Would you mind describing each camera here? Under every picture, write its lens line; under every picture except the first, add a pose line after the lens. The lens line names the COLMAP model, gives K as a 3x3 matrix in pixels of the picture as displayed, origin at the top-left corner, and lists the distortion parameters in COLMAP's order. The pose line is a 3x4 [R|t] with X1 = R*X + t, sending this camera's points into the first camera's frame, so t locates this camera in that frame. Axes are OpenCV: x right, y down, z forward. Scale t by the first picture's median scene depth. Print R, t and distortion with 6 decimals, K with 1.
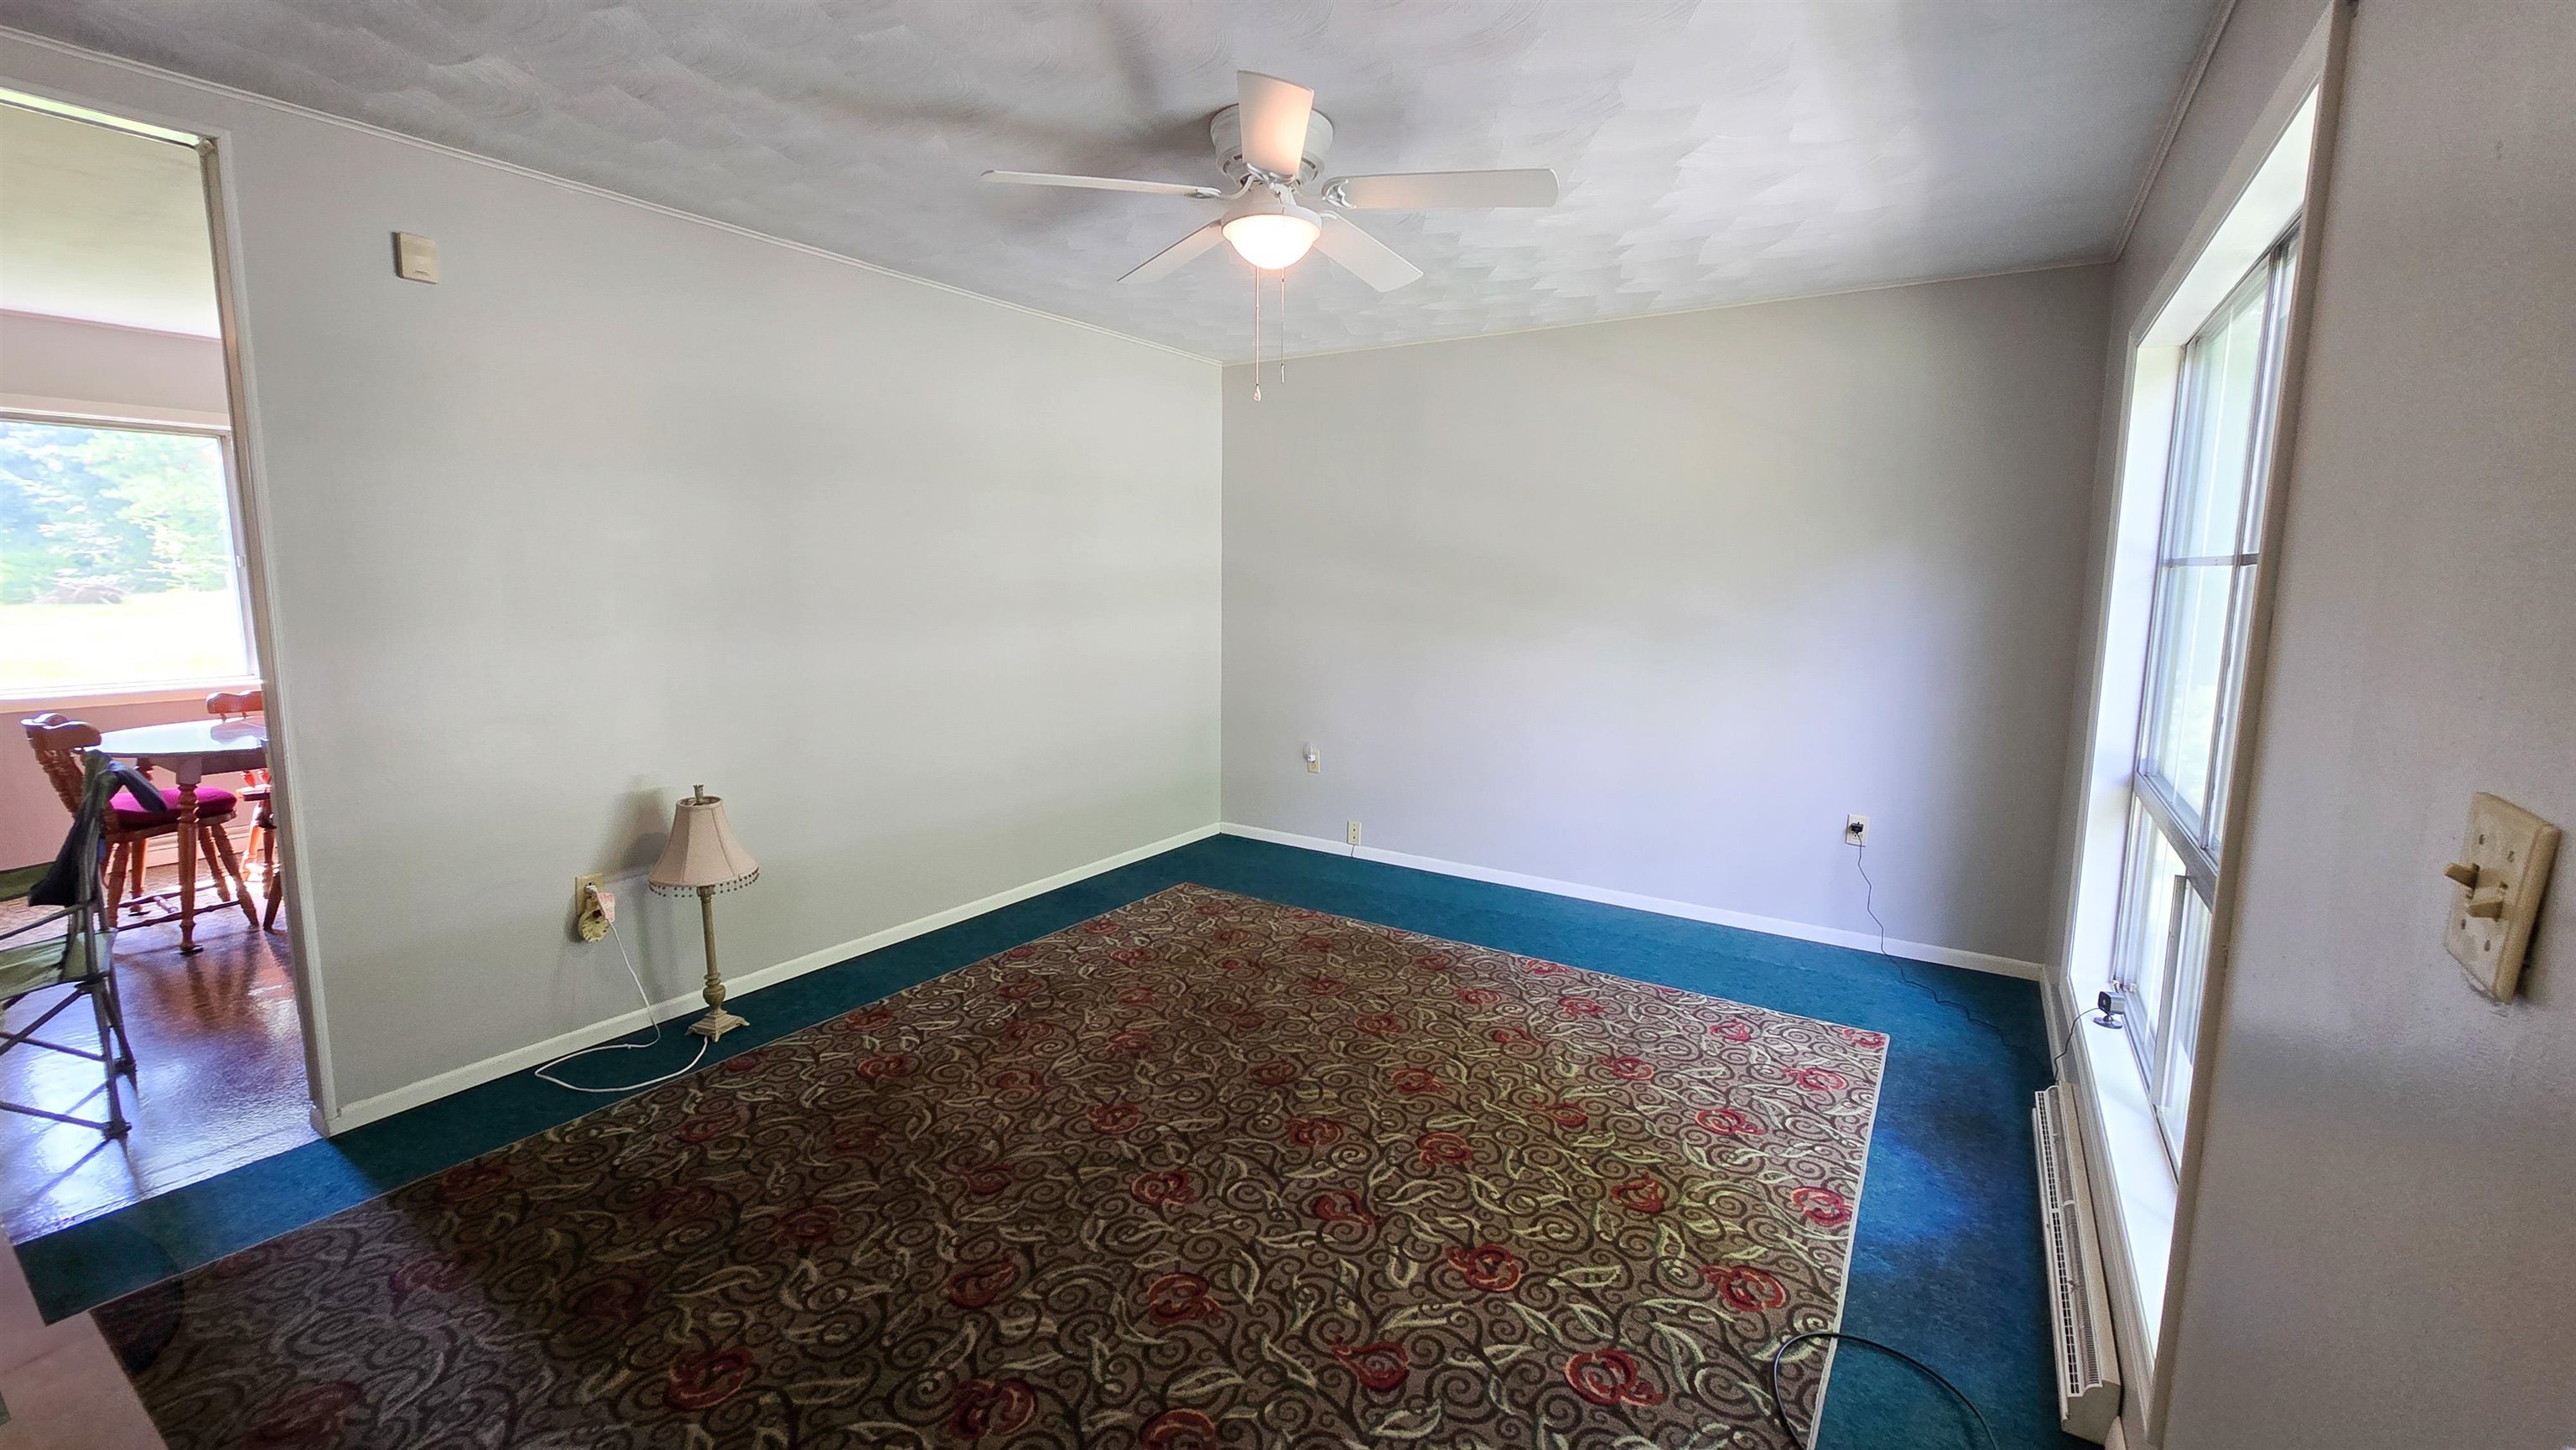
lens RADIAL K [[1076.2, 0, 1296.9], [0, 1076.2, 725.2], [0, 0, 1]] dist [0.028086, -0.000185]
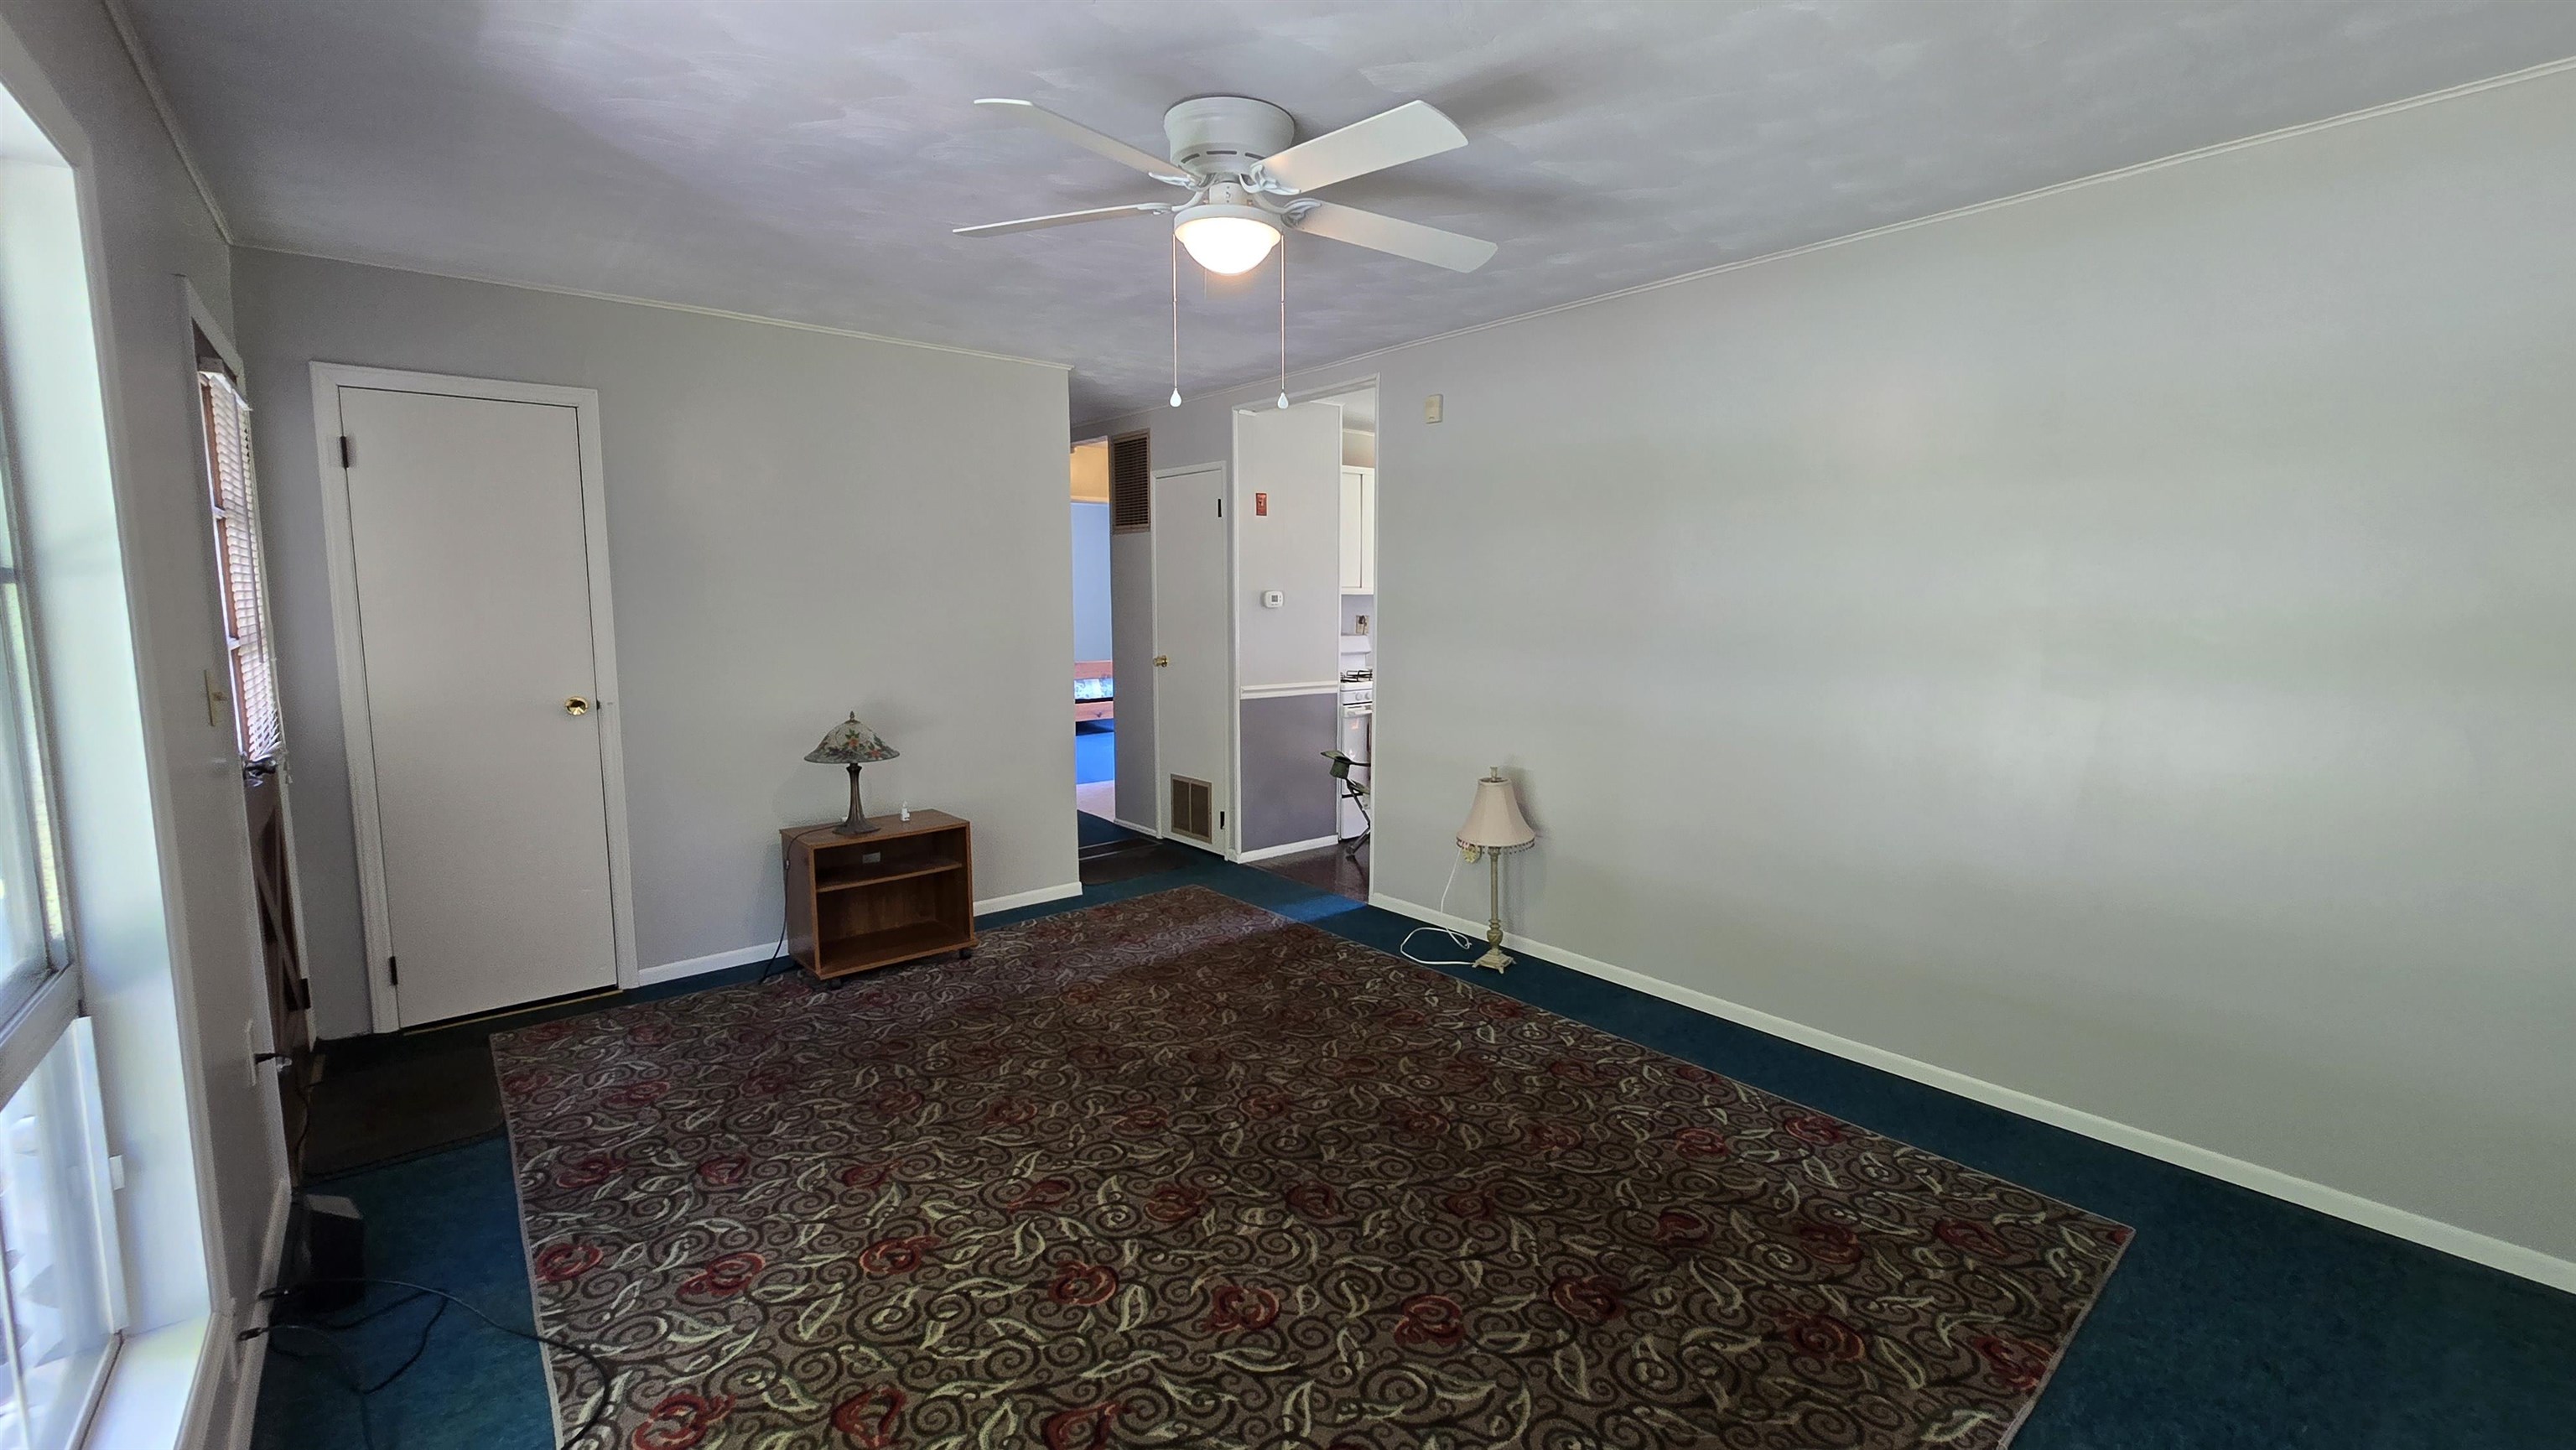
lens RADIAL K [[1076.2, 0, 1286.1], [0, 1076.2, 719.2], [0, 0, 1]] dist [0.028086, -0.000185]
pose [[-0.317242, 0.107419, -0.942241, 1.012606], [-0.132392, 0.978818, 0.156164, -0.237681], [0.939058, 0.174286, -0.296301, 1.595048]]
